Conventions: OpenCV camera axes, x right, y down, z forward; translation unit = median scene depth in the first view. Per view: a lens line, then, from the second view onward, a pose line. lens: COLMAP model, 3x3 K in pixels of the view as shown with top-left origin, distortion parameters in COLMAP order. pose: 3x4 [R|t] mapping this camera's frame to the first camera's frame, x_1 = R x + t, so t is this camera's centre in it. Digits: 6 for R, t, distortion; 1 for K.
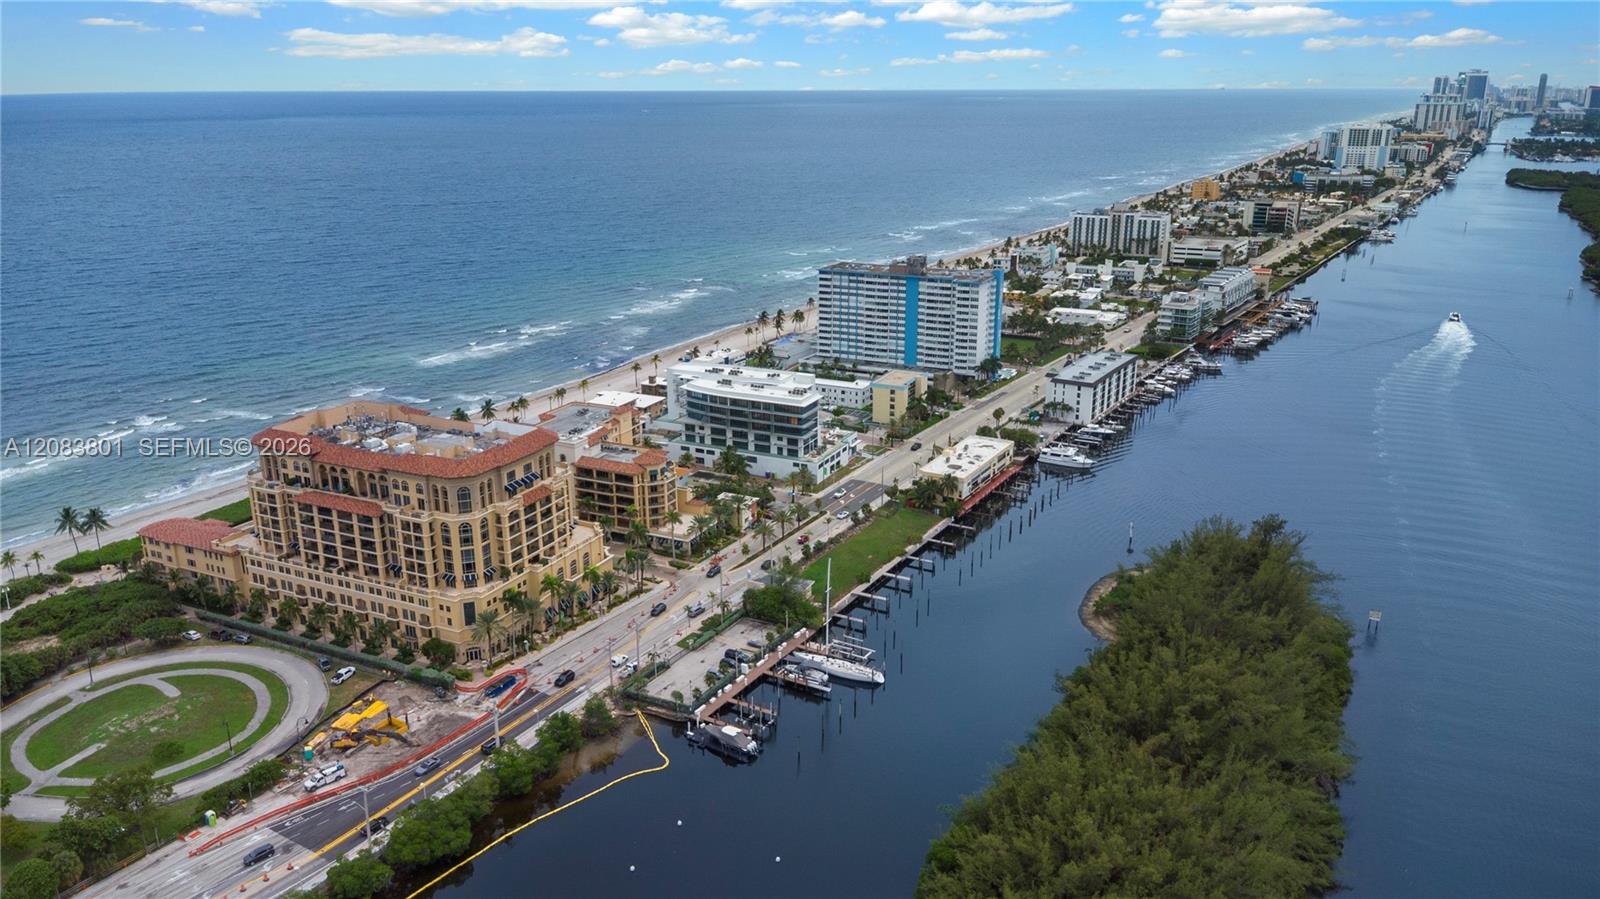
lens RADIAL K [[1140.0, 0, 826.8], [0, 1140.0, 440.2], [0, 0, 1]] dist [0.002568, -0.002395]
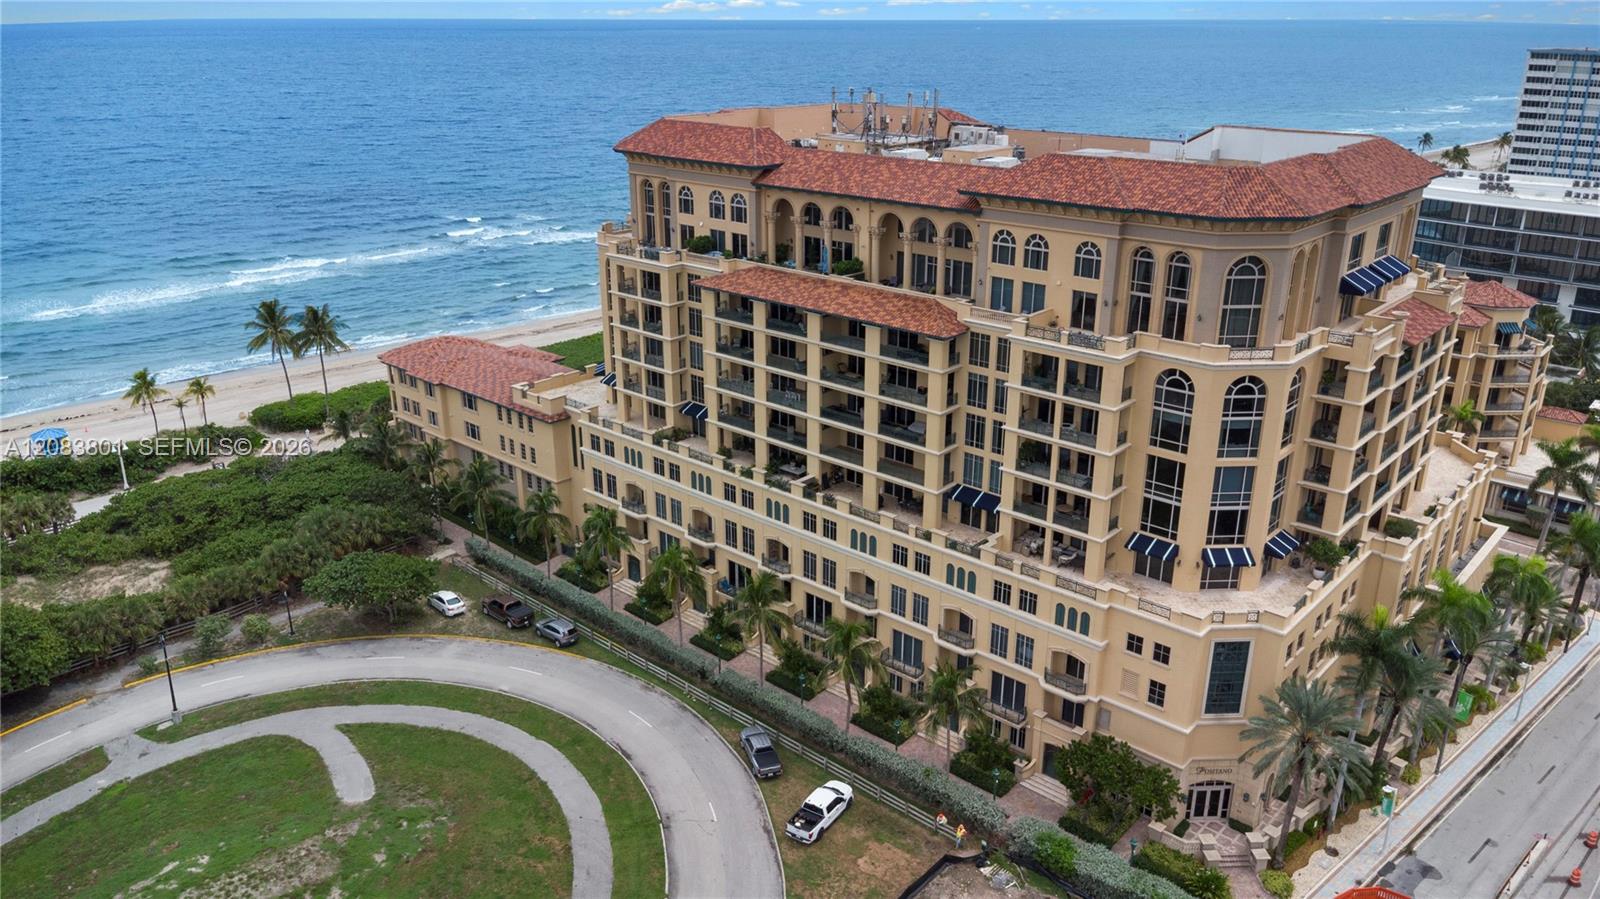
lens RADIAL K [[1140.0, 0, 826.8], [0, 1140.0, 440.2], [0, 0, 1]] dist [0.002568, -0.002395]
pose [[0.958193, 0.101655, -0.267455, -0.324453], [-0.088289, 0.994190, 0.061568, 0.076360], [0.272159, -0.035381, 0.961602, 0.649458]]
